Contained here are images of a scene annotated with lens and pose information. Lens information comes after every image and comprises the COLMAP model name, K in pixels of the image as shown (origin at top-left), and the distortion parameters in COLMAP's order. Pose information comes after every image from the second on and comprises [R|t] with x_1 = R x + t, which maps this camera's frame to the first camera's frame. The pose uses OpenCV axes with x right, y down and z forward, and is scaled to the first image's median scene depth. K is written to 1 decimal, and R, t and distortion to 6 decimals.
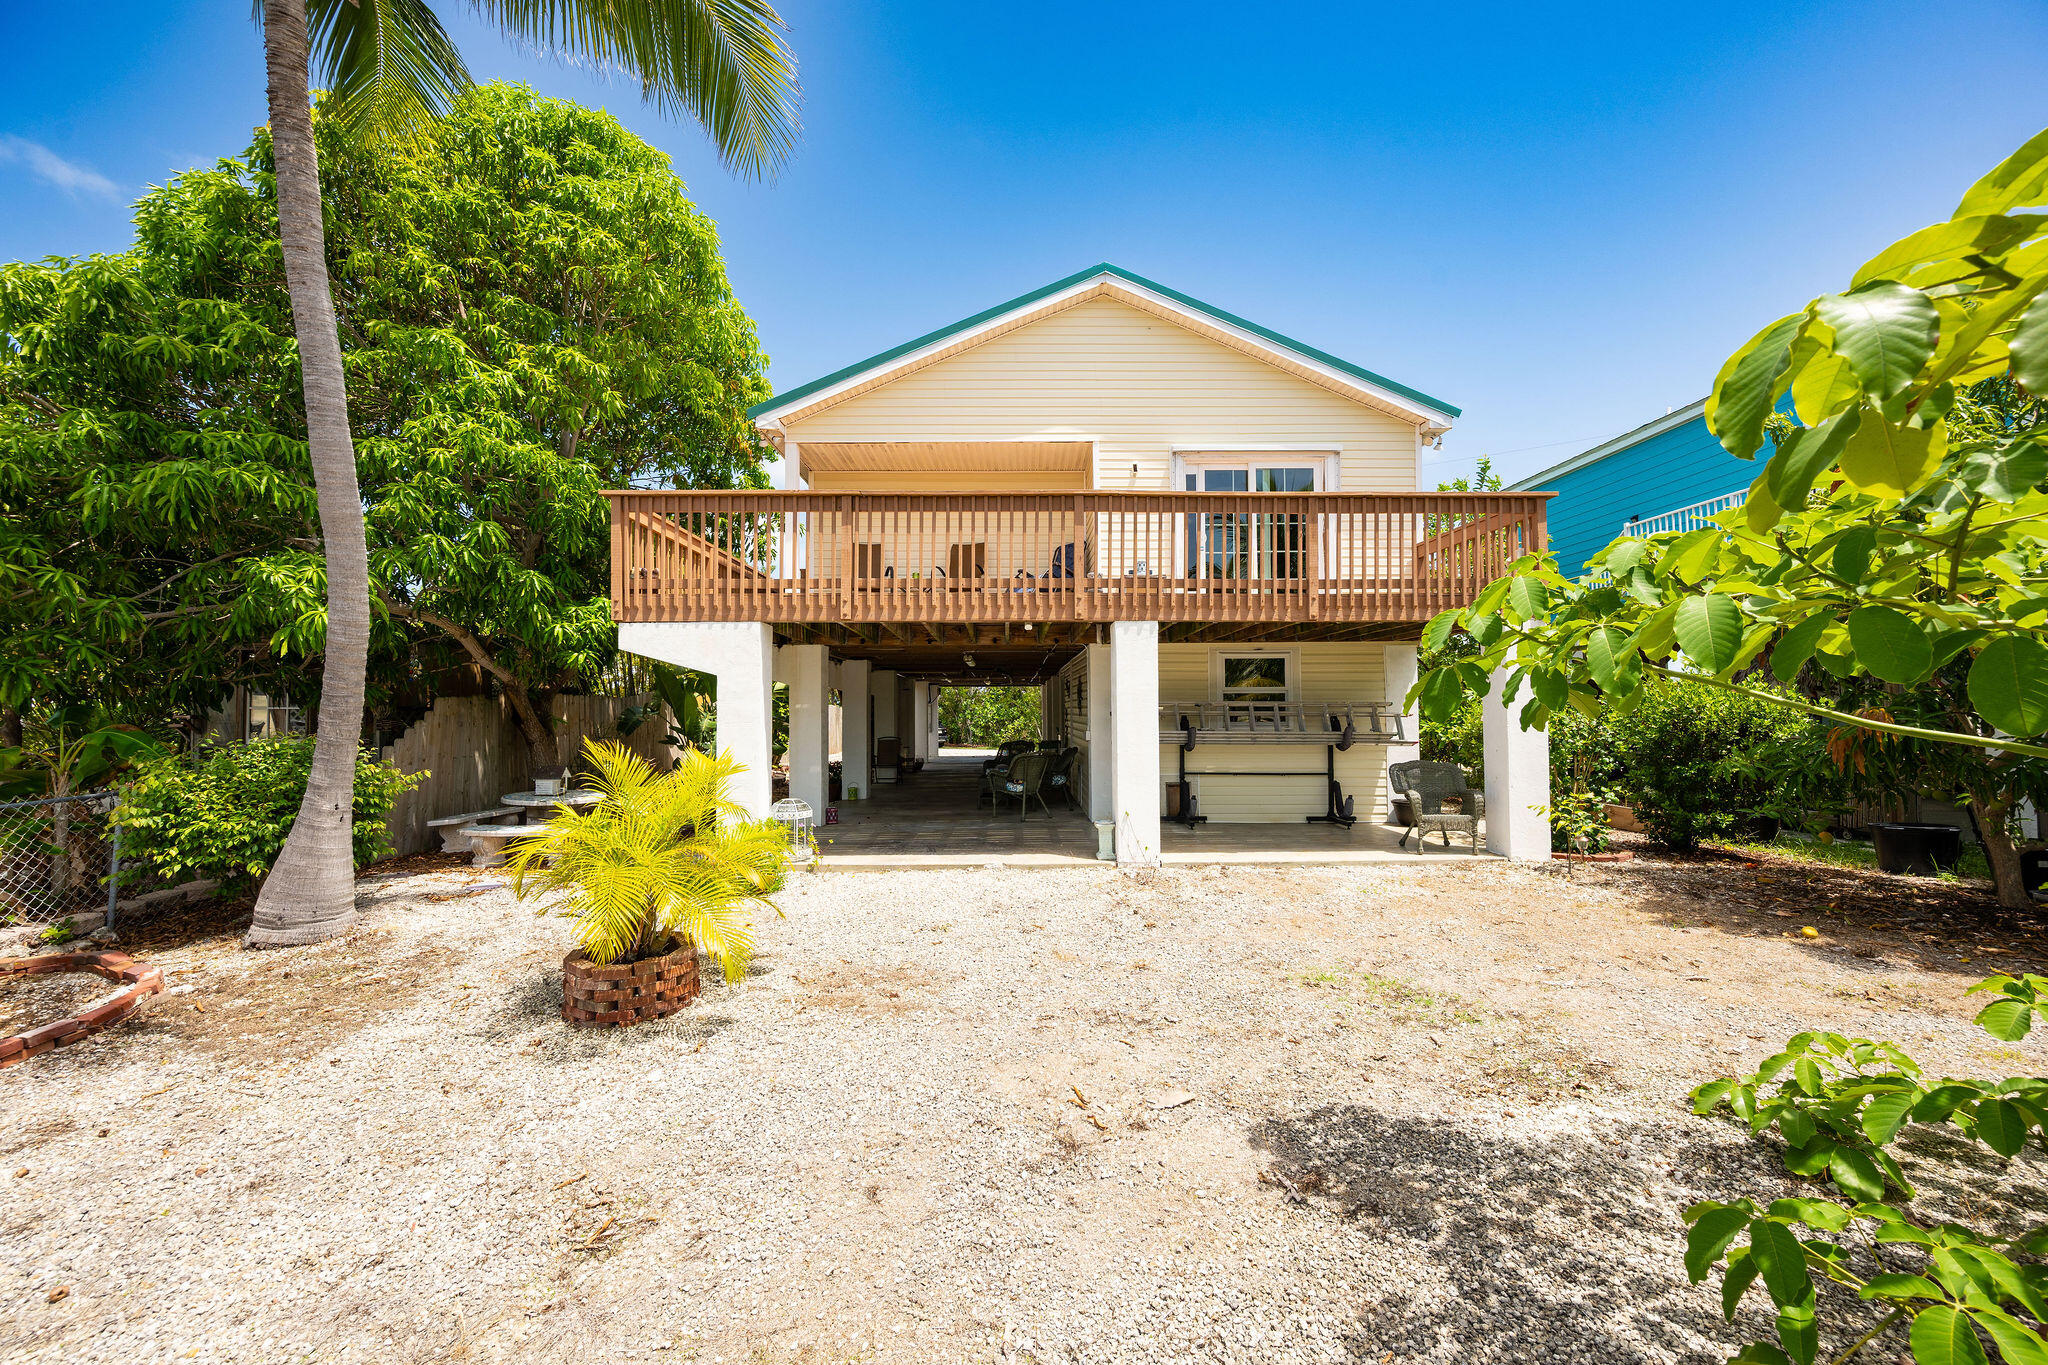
lens RADIAL K [[798.2, 0, 1029.5], [0, 798.2, 685.1], [0, 0, 1]] dist [-0.002629, -0.000251]
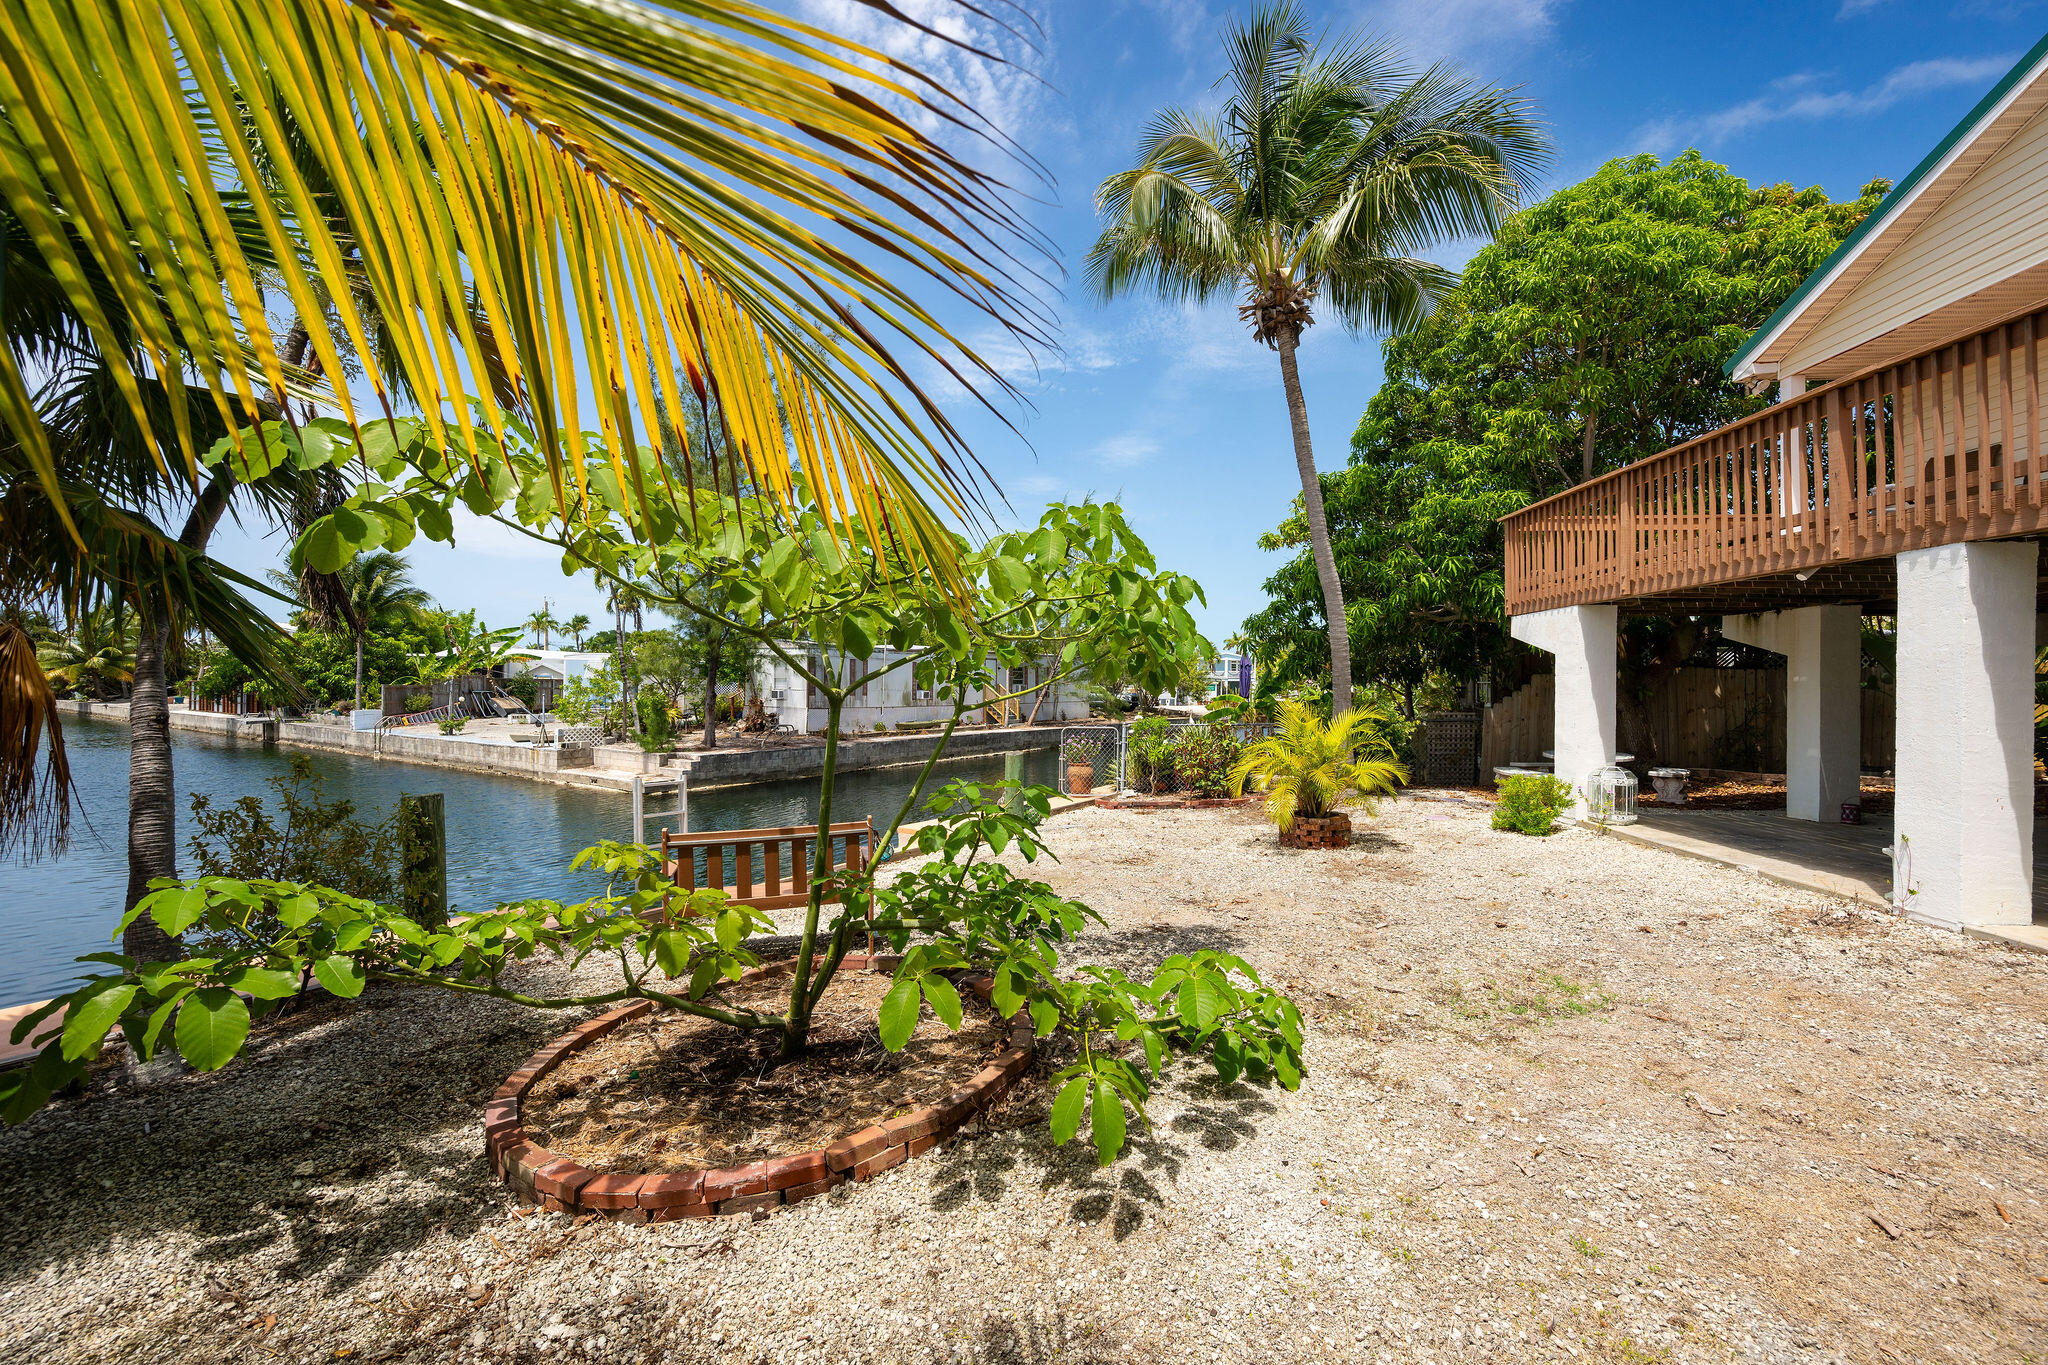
lens RADIAL K [[798.2, 0, 1026.2], [0, 798.2, 683.0], [0, 0, 1]] dist [-0.002629, -0.000251]
pose [[-0.089289, -0.000754, -0.996005, 0.847727], [0.025447, 0.999672, -0.003038, 0.013402], [0.995681, -0.025617, -0.089240, 0.321580]]
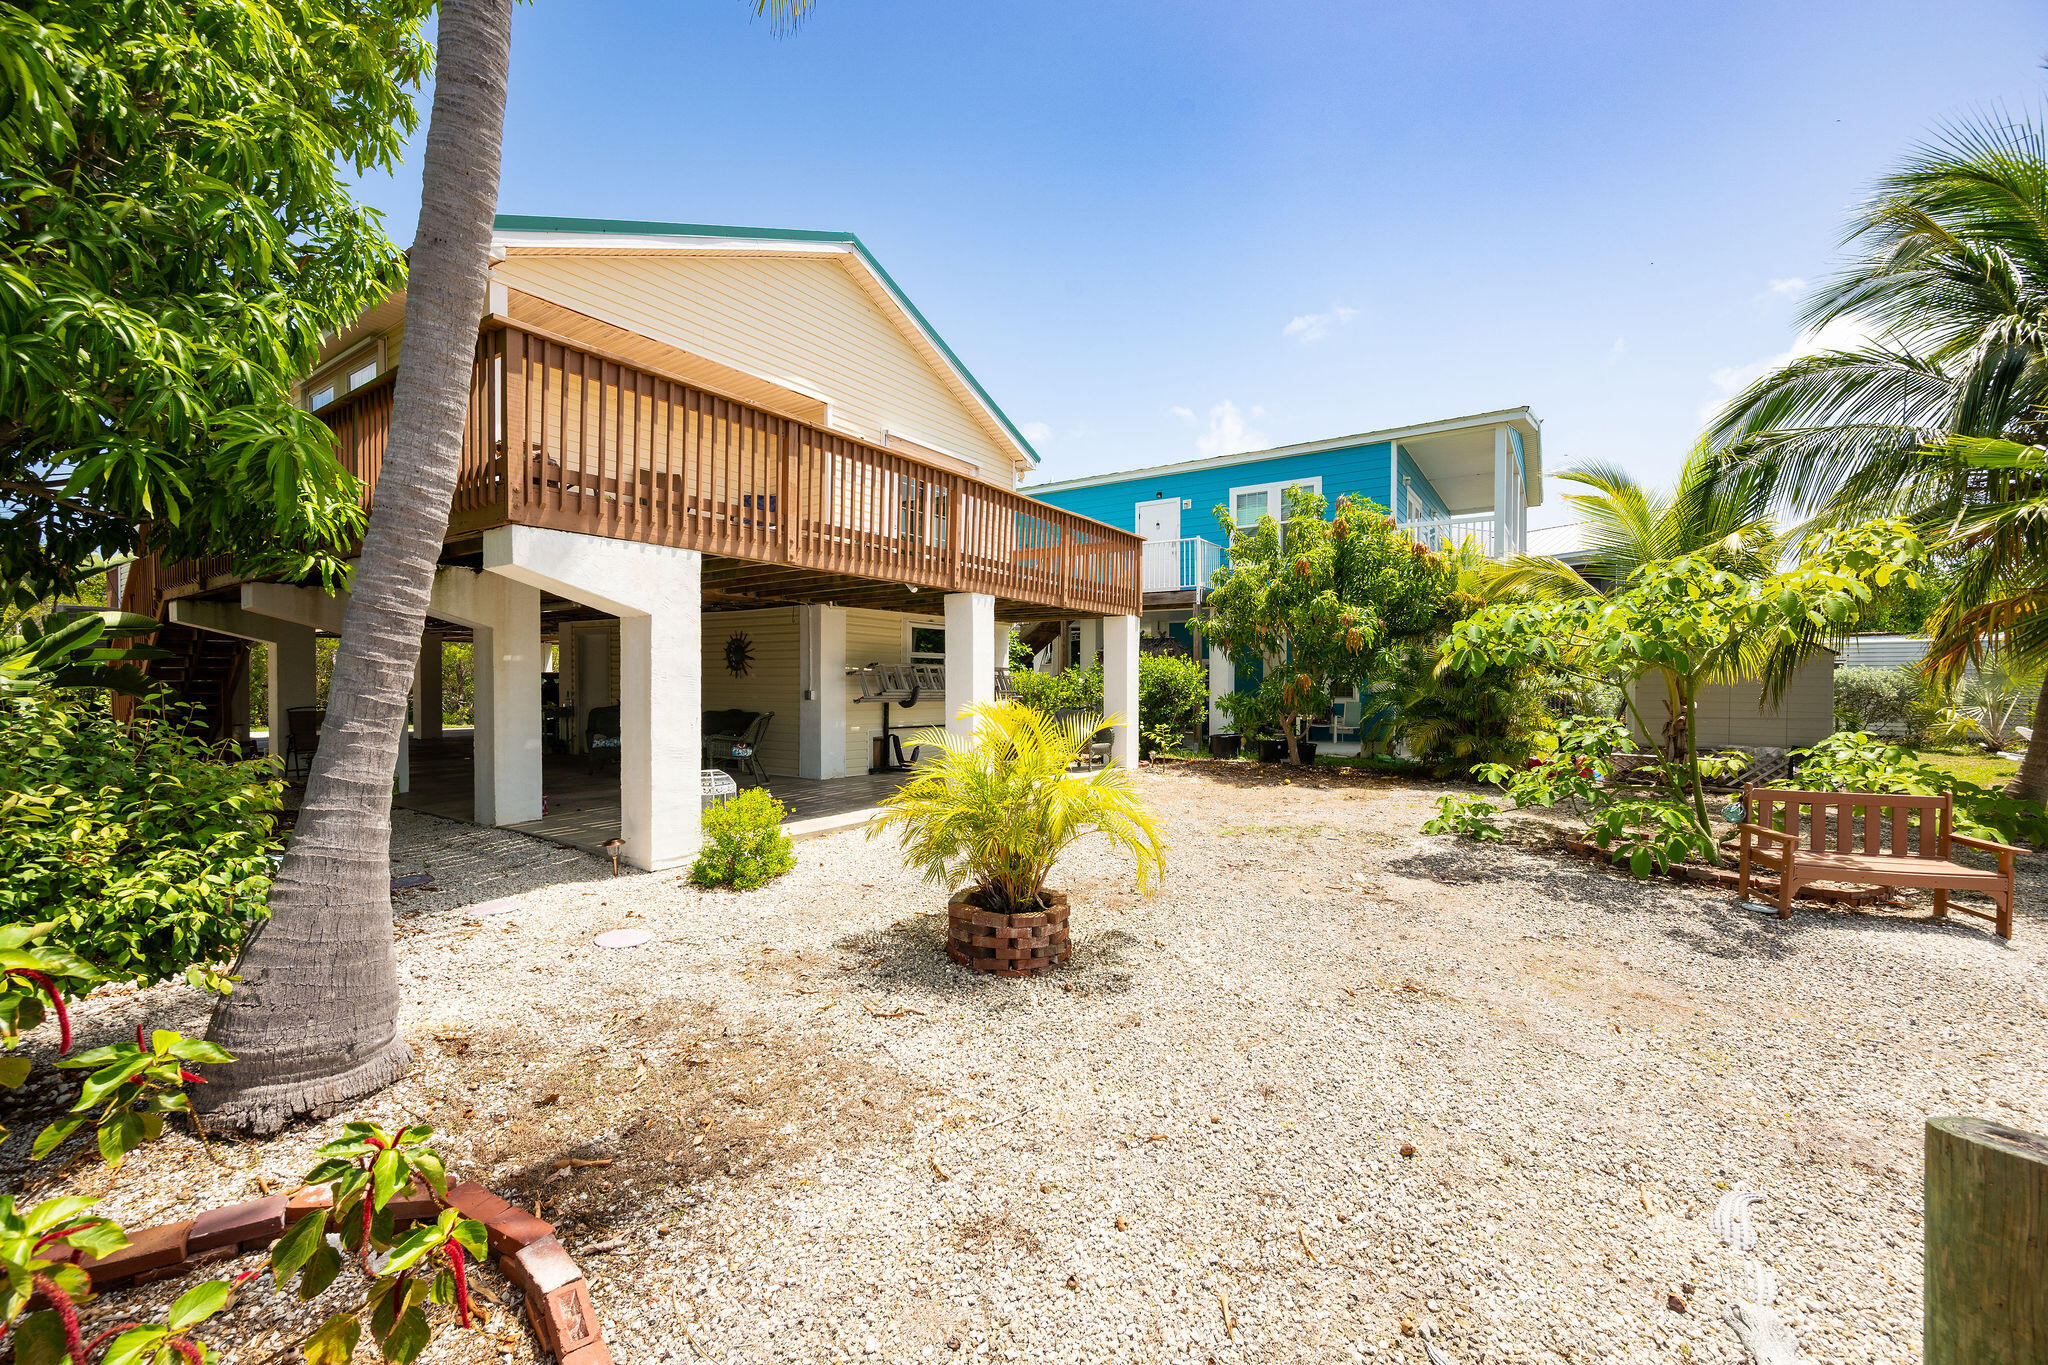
lens RADIAL K [[798.2, 0, 1026.1], [0, 798.2, 672.9], [0, 0, 1]] dist [-0.002629, -0.000251]
pose [[0.588947, 0.005234, 0.808155, -0.783778], [-0.025365, 0.999606, 0.012011, 0.019214], [-0.807773, -0.027572, 0.588848, 0.241722]]
